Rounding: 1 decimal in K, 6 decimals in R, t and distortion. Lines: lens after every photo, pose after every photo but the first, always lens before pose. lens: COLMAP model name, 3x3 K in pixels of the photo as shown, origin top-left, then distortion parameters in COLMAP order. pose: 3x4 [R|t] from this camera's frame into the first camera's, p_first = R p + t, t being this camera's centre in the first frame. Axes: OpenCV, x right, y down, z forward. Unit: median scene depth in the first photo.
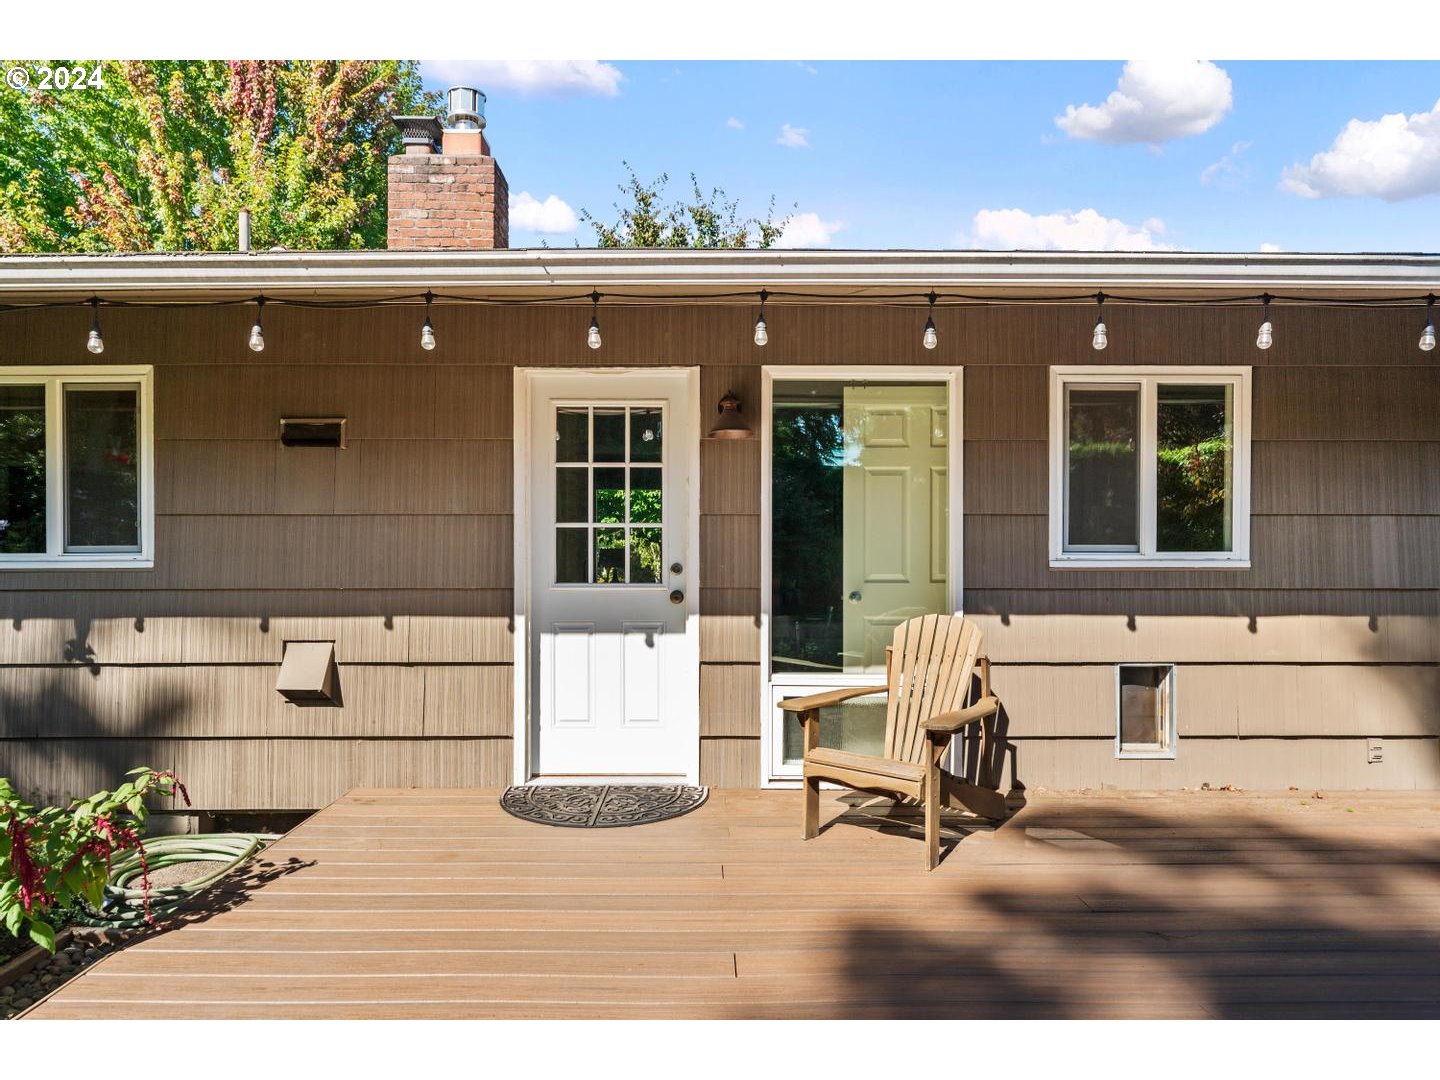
lens RADIAL K [[874.8, 0, 748.1], [0, 874.8, 549.2], [0, 0, 1]] dist [0.001093, 0.000011]
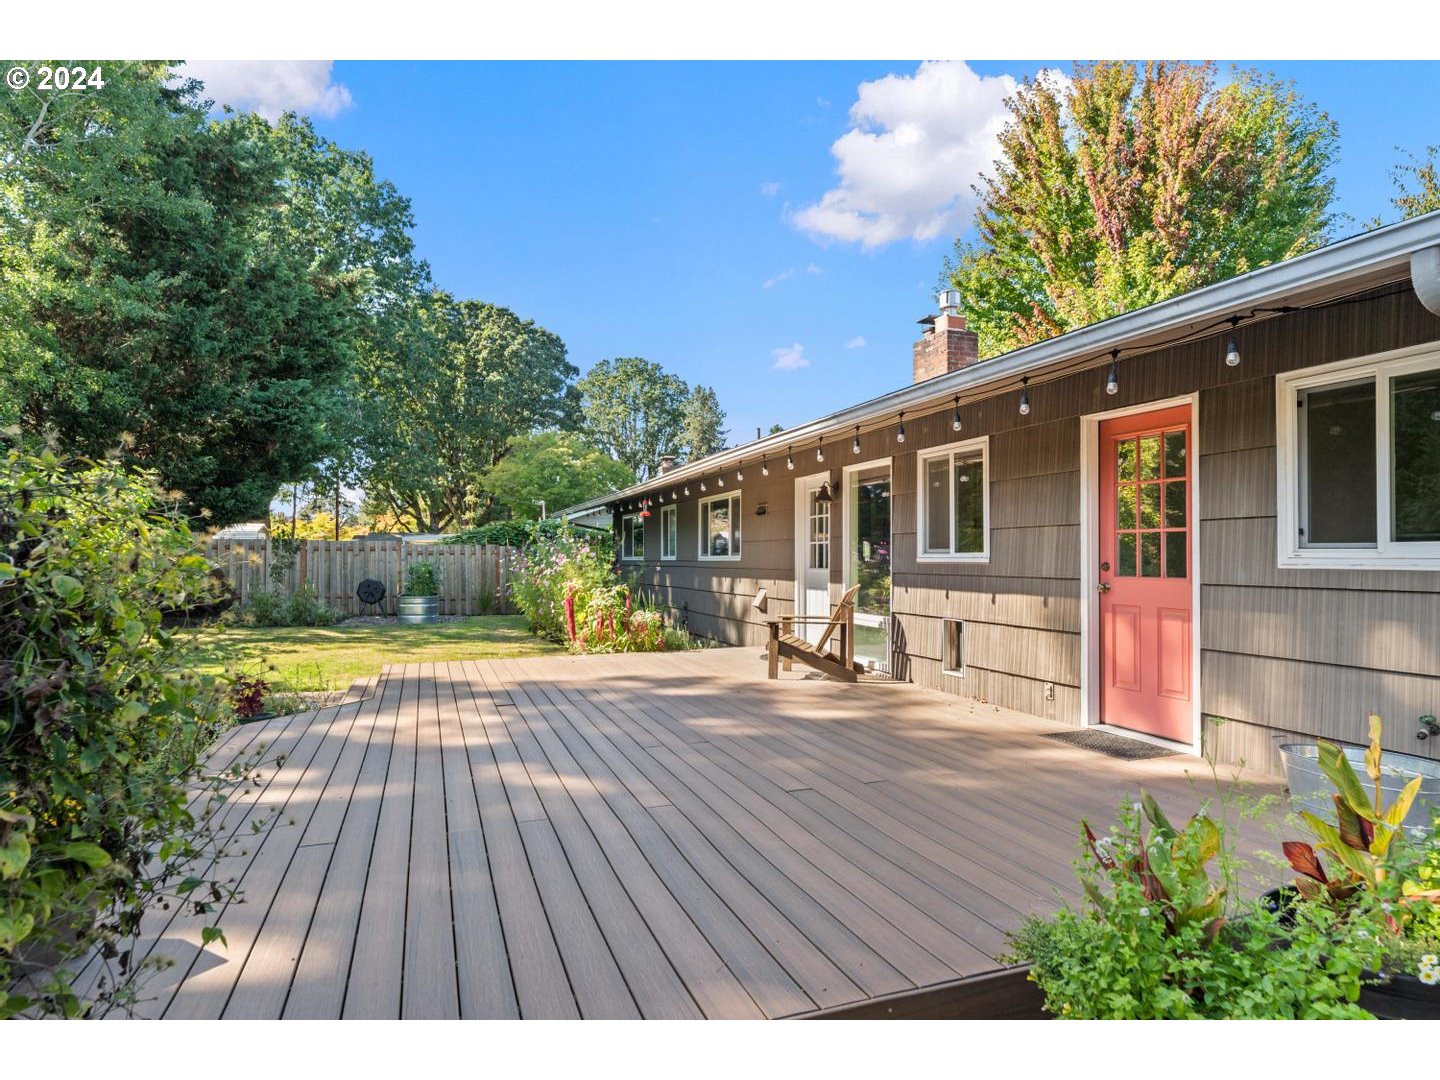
lens RADIAL K [[808.2, 0, 711.5], [0, 808.2, 533.7], [0, 0, 1]] dist [-0.000056, -0.000497]
pose [[0.329536, -0.029244, -0.943690, 1.753554], [0.002029, 0.999540, -0.030266, 0.012552], [0.944141, 0.008059, 0.329443, 0.046996]]
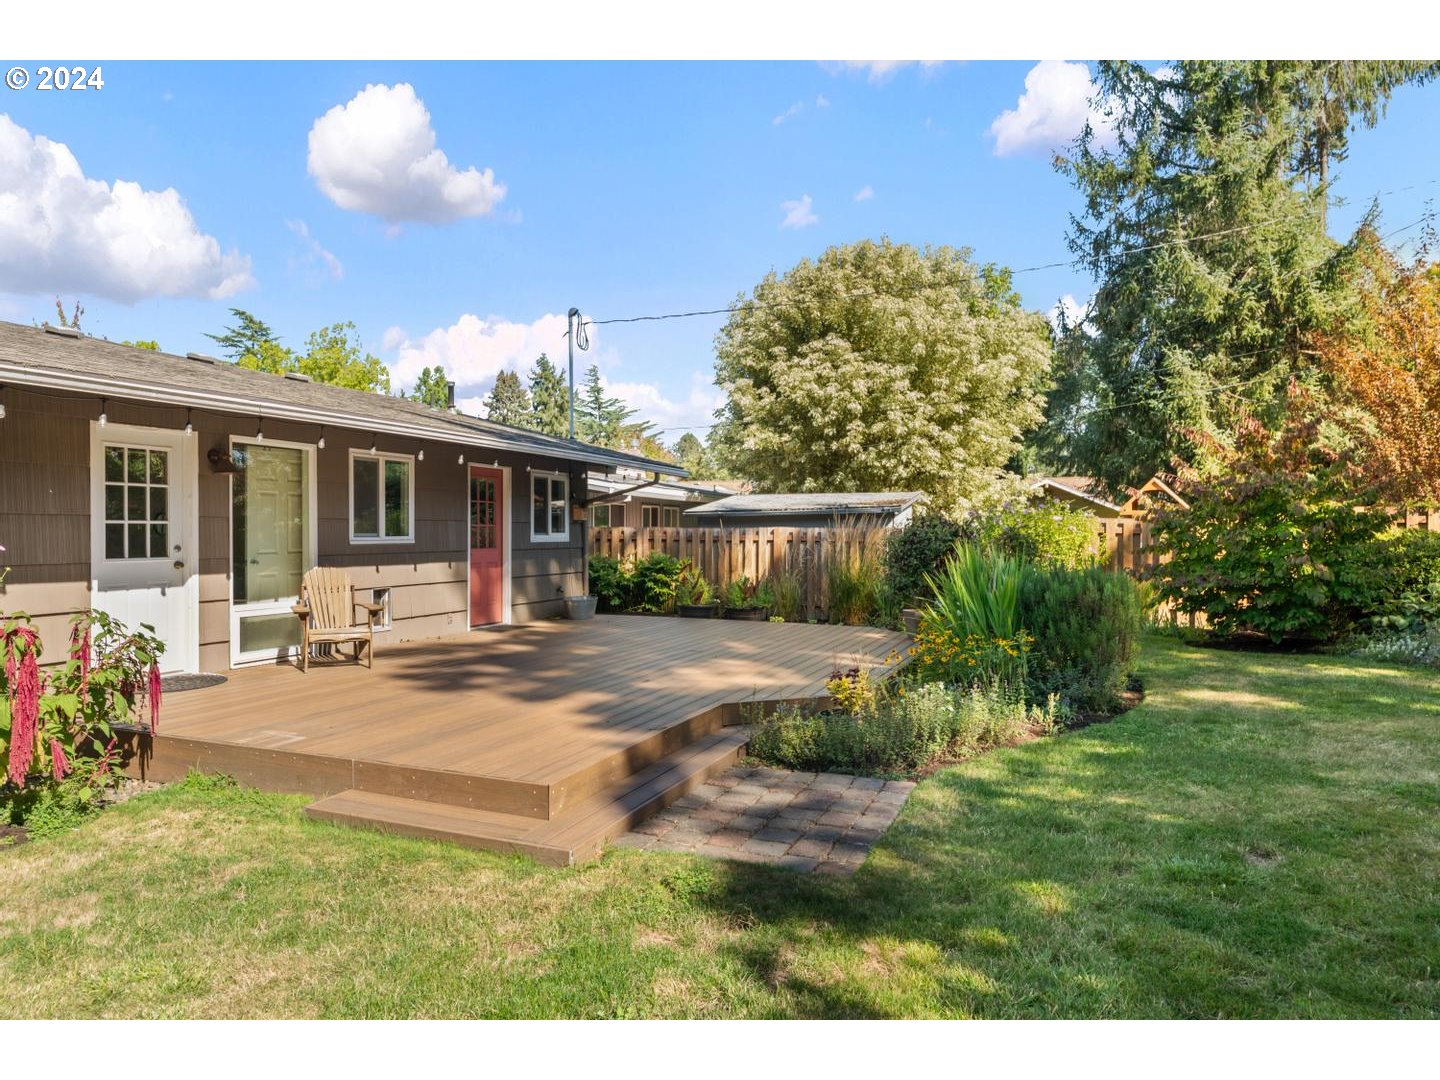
lens RADIAL K [[922.9, 0, 713.6], [0, 922.9, 547.8], [0, 0, 1]] dist [-0.000096, 0.000405]
pose [[0.385765, -0.018190, 0.922418, -1.344955], [0.007628, 0.999834, 0.016526, -0.000178], [-0.922566, 0.000661, 0.385840, -0.650259]]
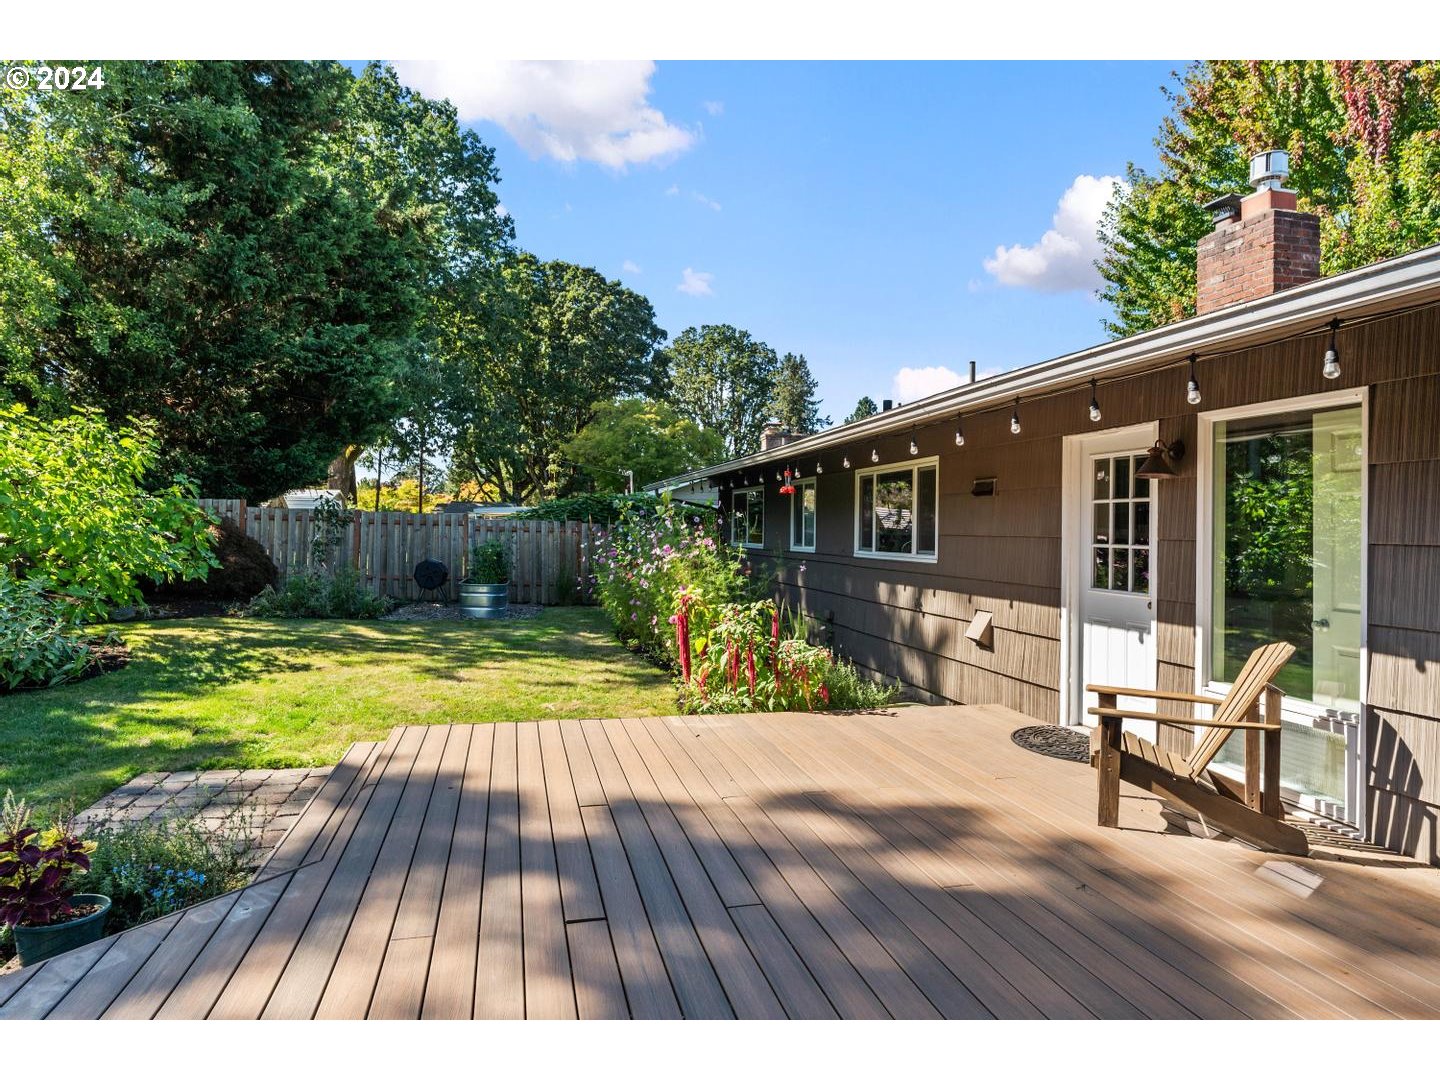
lens RADIAL K [[808.9, 0, 720.0], [0, 808.9, 540.0], [0, 0, 1]] dist [-0.000812, -0.000199]
pose [[0.245971, 0.015953, -0.969146, 0.886319], [-0.021735, 0.999704, 0.010940, -0.037953], [0.969033, 0.018373, 0.246245, 0.118394]]
